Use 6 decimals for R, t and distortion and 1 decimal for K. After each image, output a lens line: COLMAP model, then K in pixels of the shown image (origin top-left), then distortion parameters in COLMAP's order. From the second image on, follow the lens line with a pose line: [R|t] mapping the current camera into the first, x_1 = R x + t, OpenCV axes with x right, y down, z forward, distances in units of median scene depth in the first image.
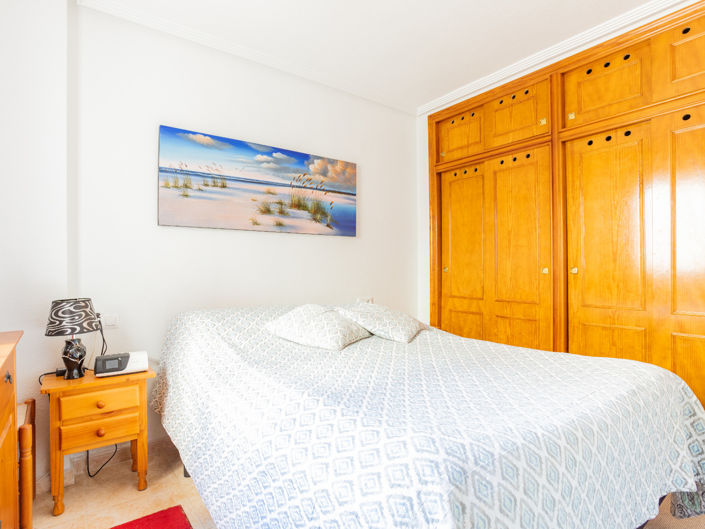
lens RADIAL K [[372.0, 0, 352.5], [0, 372.0, 264.5], [0, 0, 1]] dist [-0.040324, 0.027907]
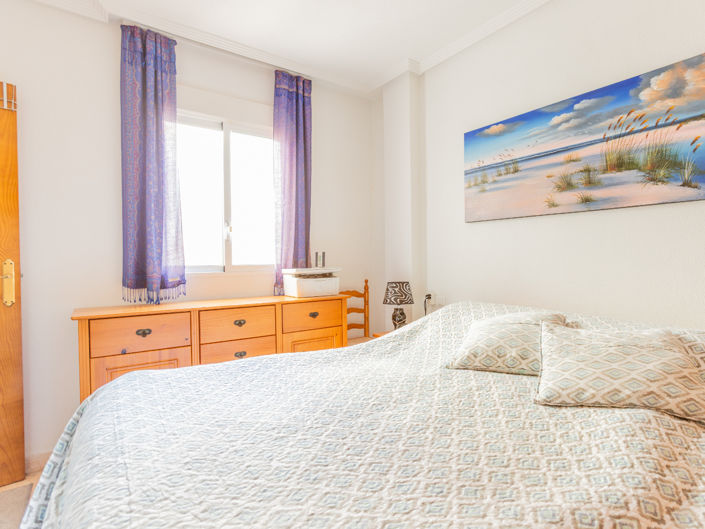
lens RADIAL K [[372.0, 0, 352.5], [0, 372.0, 264.5], [0, 0, 1]] dist [-0.040324, 0.027907]
pose [[0.008810, 0.016868, -0.999819, 0.520794], [0.015837, 0.999730, 0.017006, -0.002946], [0.999836, -0.015984, 0.008540, 0.548703]]
